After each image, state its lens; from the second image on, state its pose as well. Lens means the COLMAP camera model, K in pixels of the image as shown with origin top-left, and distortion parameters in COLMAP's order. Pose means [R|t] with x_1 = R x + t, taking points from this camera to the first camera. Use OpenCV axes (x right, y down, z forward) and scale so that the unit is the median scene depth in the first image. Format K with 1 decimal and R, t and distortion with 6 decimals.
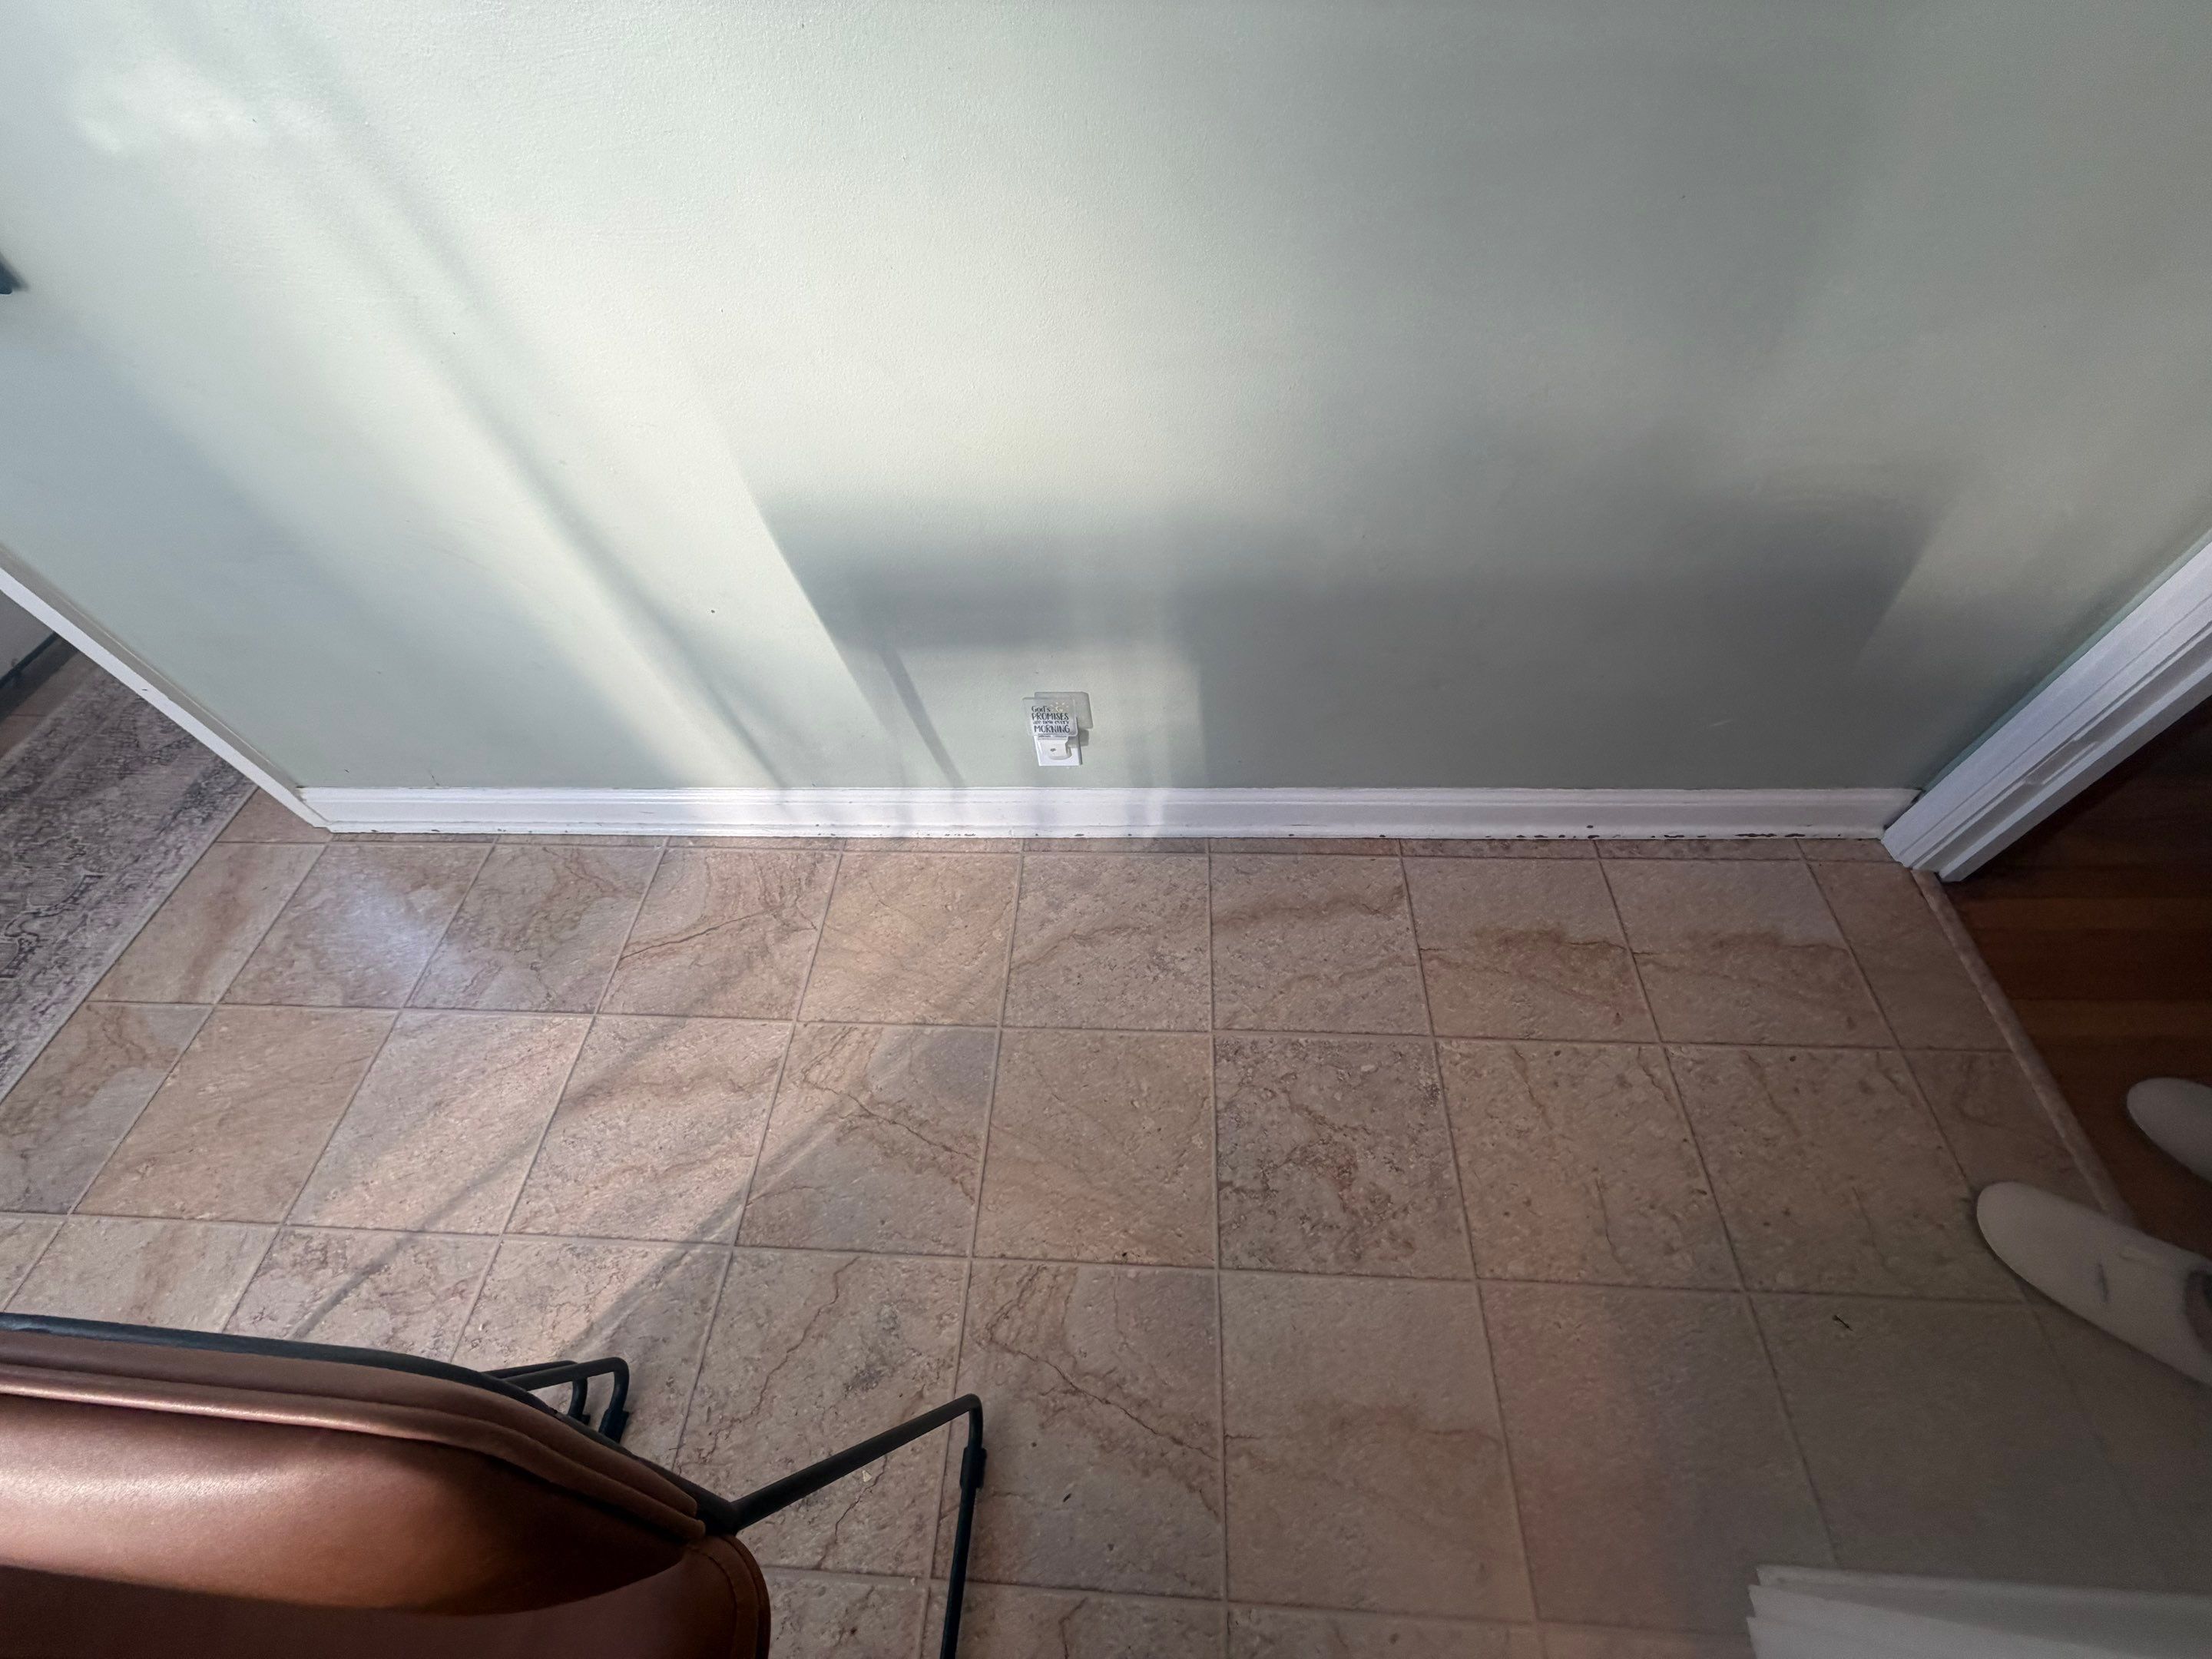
lens RADIAL K [[872.5, 0, 1101.1], [0, 872.5, 843.7], [0, 0, 1]] dist [-0.000103, -0.000228]
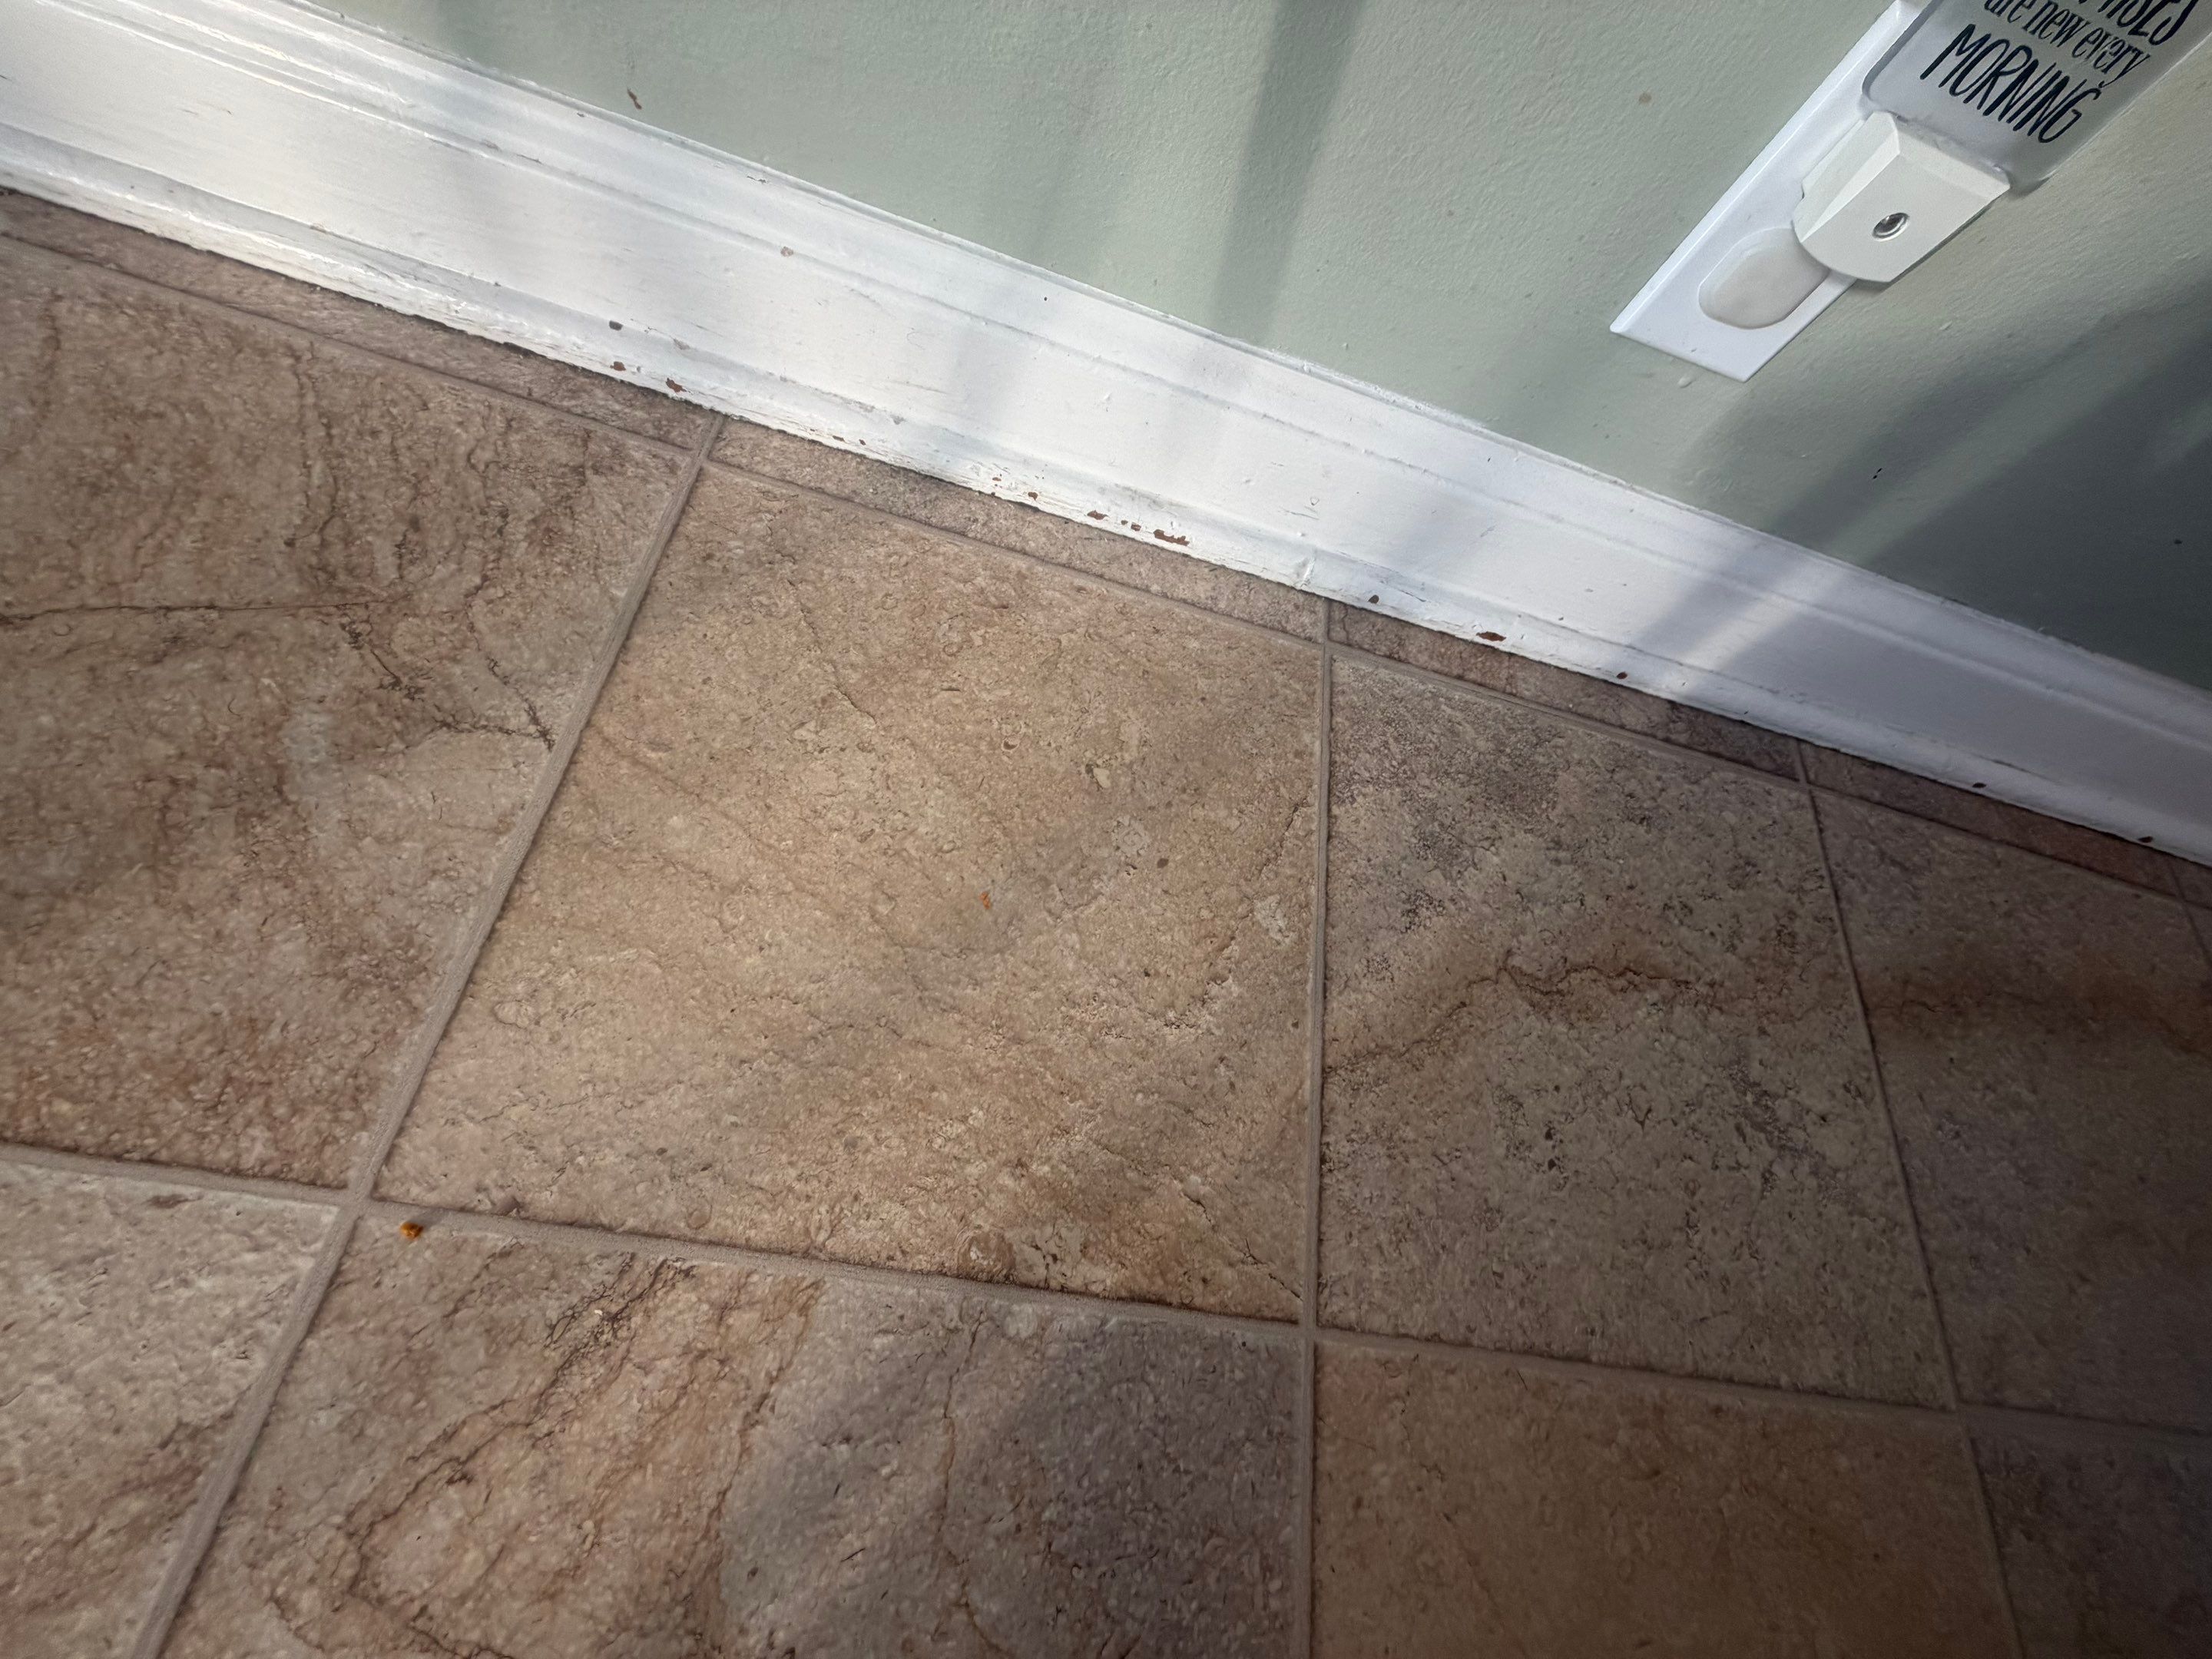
lens RADIAL K [[872.5, 0, 1101.1], [0, 872.5, 843.7], [0, 0, 1]] dist [-0.000103, -0.000228]
pose [[0.943500, 0.202850, 0.262030, -0.245001], [-0.251658, 0.953064, 0.168339, 0.048434], [-0.215583, -0.224770, 0.950264, 0.746887]]
